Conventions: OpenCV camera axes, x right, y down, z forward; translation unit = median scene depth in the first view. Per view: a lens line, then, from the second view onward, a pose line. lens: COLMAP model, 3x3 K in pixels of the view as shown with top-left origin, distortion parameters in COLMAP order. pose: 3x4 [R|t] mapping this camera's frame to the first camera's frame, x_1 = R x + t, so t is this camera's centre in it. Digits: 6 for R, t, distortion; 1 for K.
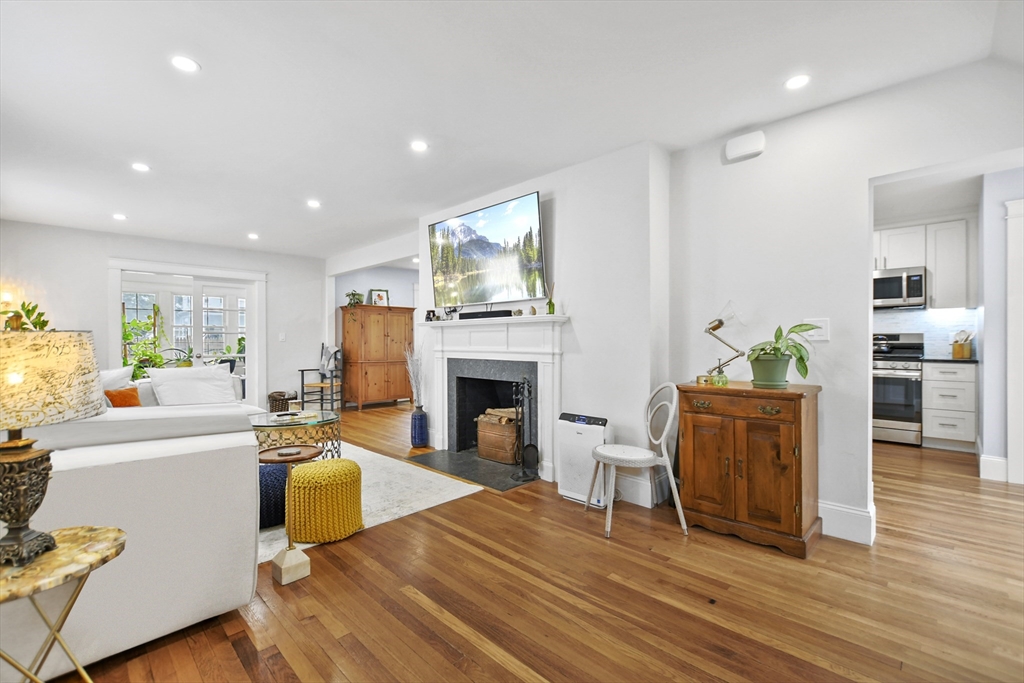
lens RADIAL K [[455.0, 0, 514.5], [0, 455.0, 342.4], [0, 0, 1]] dist [-0.004070, -0.000201]
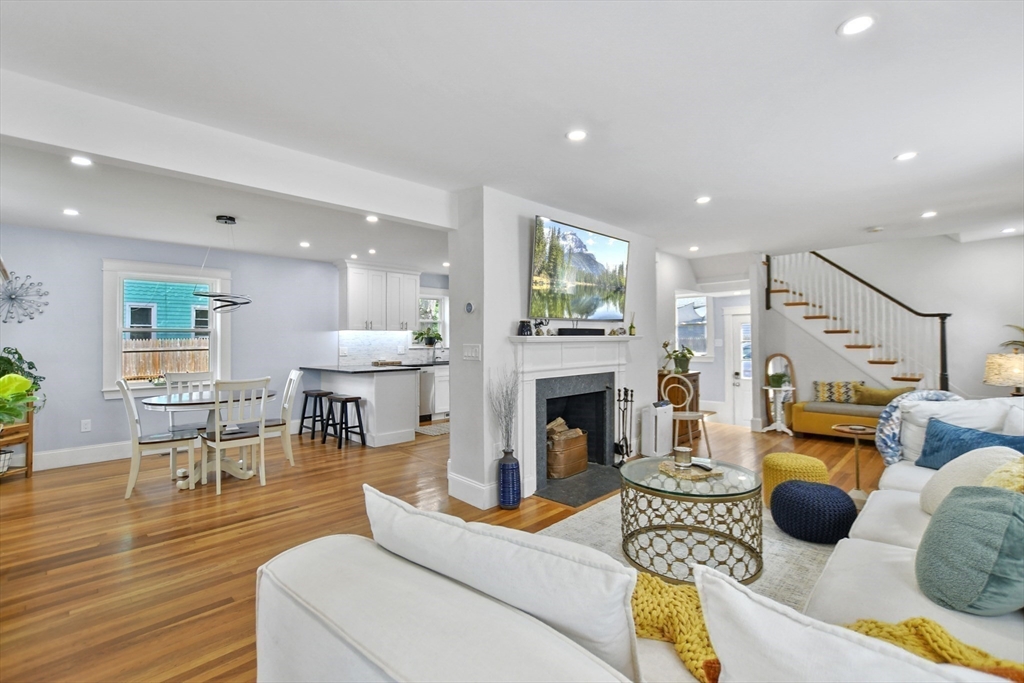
lens RADIAL K [[455.0, 0, 514.5], [0, 455.0, 342.4], [0, 0, 1]] dist [-0.004070, -0.000201]
pose [[-0.058261, 0.003098, 0.998297, -1.015220], [0.006745, 0.999974, -0.002710, -0.031745], [-0.998279, 0.006576, -0.058281, 1.150271]]
